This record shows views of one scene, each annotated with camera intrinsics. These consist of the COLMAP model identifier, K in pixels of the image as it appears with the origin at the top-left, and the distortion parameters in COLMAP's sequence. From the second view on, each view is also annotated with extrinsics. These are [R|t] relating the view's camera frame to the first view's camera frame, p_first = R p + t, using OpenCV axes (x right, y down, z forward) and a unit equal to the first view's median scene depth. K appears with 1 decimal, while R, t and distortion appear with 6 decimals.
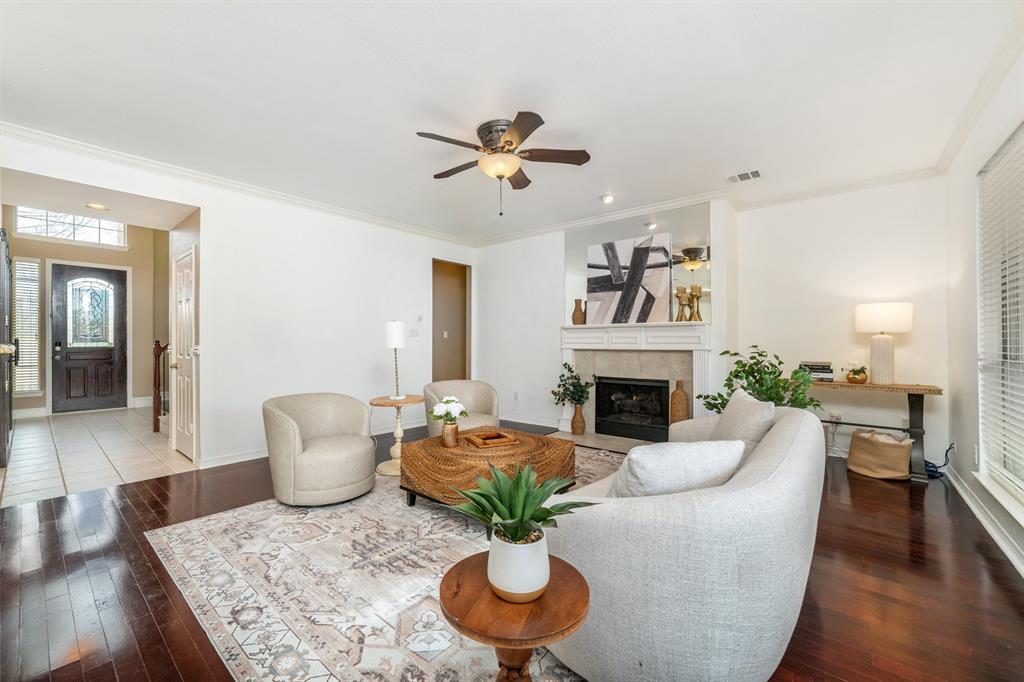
lens RADIAL K [[410.8, 0, 492.3], [0, 410.8, 338.9], [0, 0, 1]] dist [-0.023240, 0.008640]
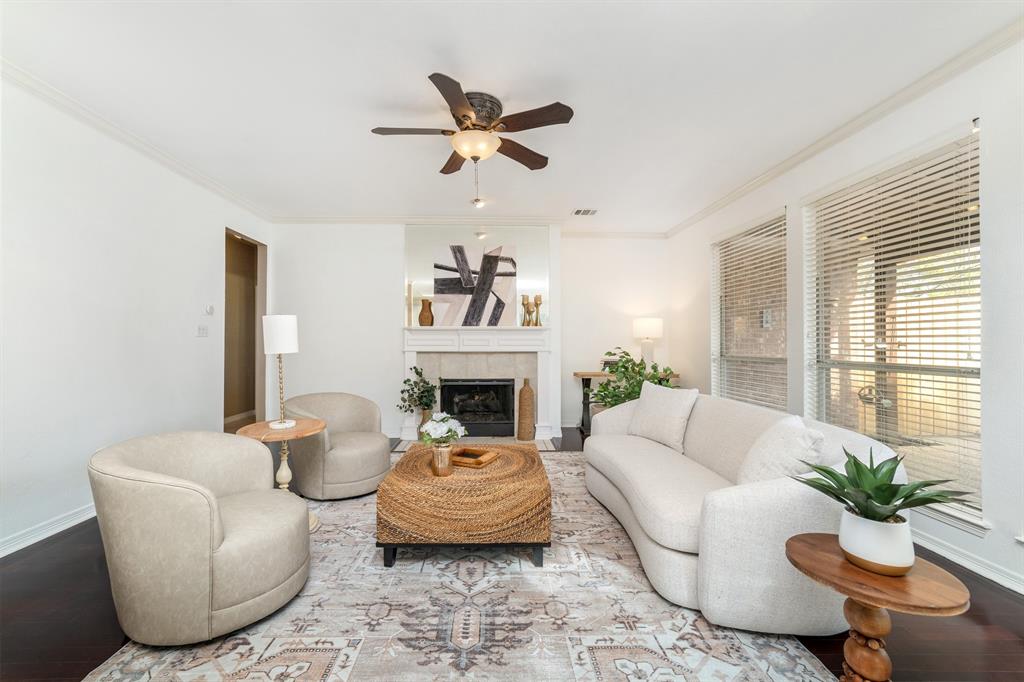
lens RADIAL K [[410.8, 0, 492.3], [0, 410.8, 338.9], [0, 0, 1]] dist [-0.023240, 0.008640]
pose [[0.748779, 0.008088, 0.662770, -0.345748], [-0.004802, 0.999966, -0.006778, 0.001005], [-0.662802, 0.001893, 0.748792, 0.202505]]
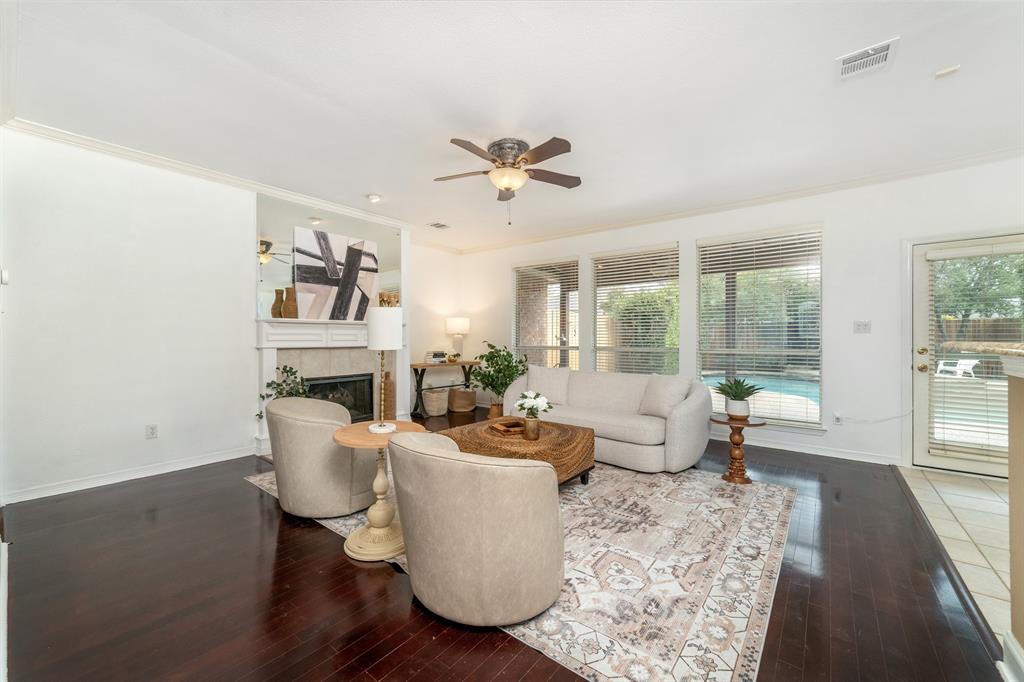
lens RADIAL K [[410.8, 0, 492.3], [0, 410.8, 338.9], [0, 0, 1]] dist [-0.023240, 0.008640]
pose [[-0.022851, -0.000509, 0.999739, -0.696615], [-0.004675, 0.999989, 0.000403, 0.004839], [-0.999728, -0.004665, -0.022853, 0.687382]]
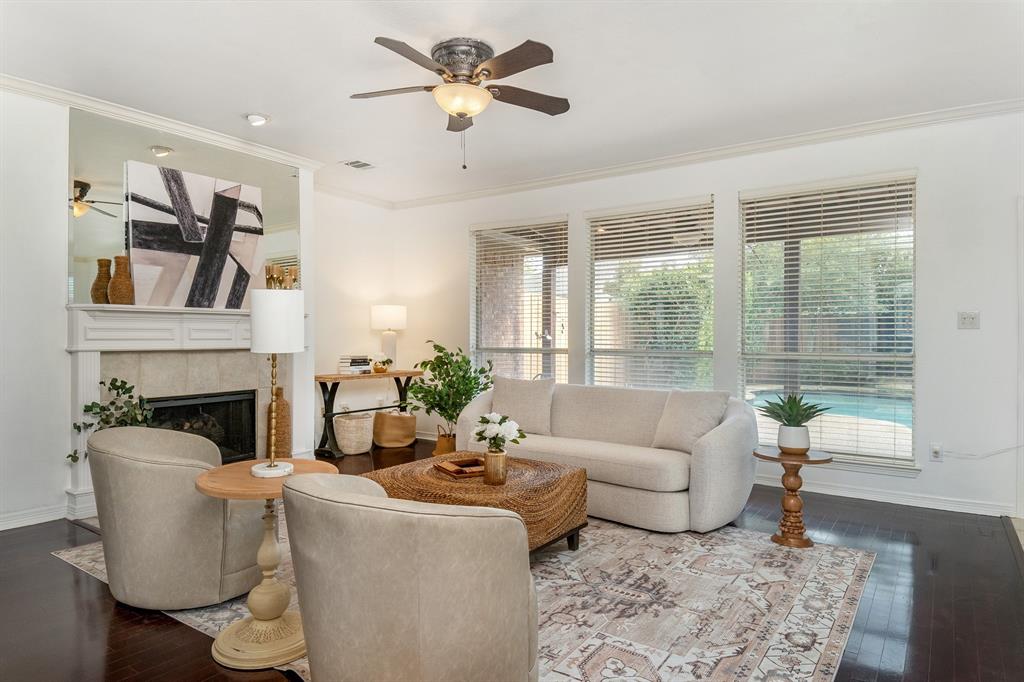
lens RADIAL K [[626.2, 0, 484.7], [0, 626.2, 340.7], [0, 0, 1]] dist [0.092911, -0.123231]
pose [[-0.089996, -0.006384, 0.995922, -0.726592], [-0.006611, 0.999961, 0.005812, 0.004394], [-0.995920, -0.006061, -0.090035, 0.683561]]
